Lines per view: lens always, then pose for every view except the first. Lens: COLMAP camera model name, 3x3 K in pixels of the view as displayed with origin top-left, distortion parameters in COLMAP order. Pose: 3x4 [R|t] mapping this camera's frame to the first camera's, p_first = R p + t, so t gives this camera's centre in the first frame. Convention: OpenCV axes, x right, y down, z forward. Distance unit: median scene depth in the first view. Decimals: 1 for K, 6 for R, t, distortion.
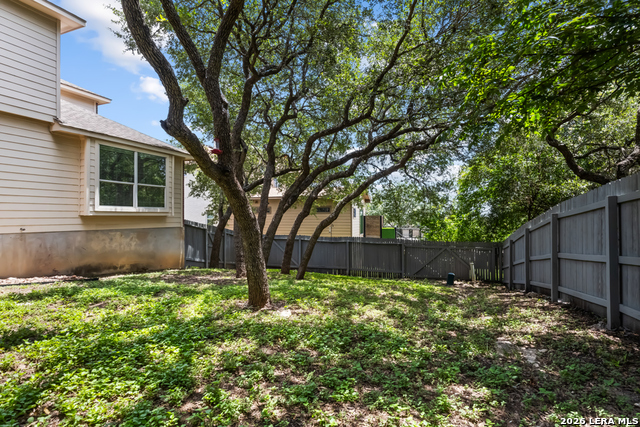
lens RADIAL K [[348.4, 0, 319.6], [0, 348.4, 213.6], [0, 0, 1]] dist [-0.005552, -0.000860]
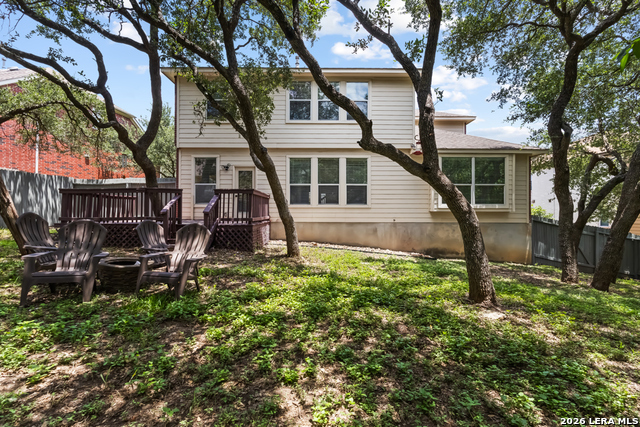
lens RADIAL K [[298.1, 0, 318.4], [0, 298.1, 213.8], [0, 0, 1]] dist [-0.000121, 0.001022]
pose [[0.361717, 0.000280, -0.932288, 0.233710], [0.004263, 0.999989, 0.001955, 0.009695], [0.932278, -0.004681, 0.361712, 0.149033]]
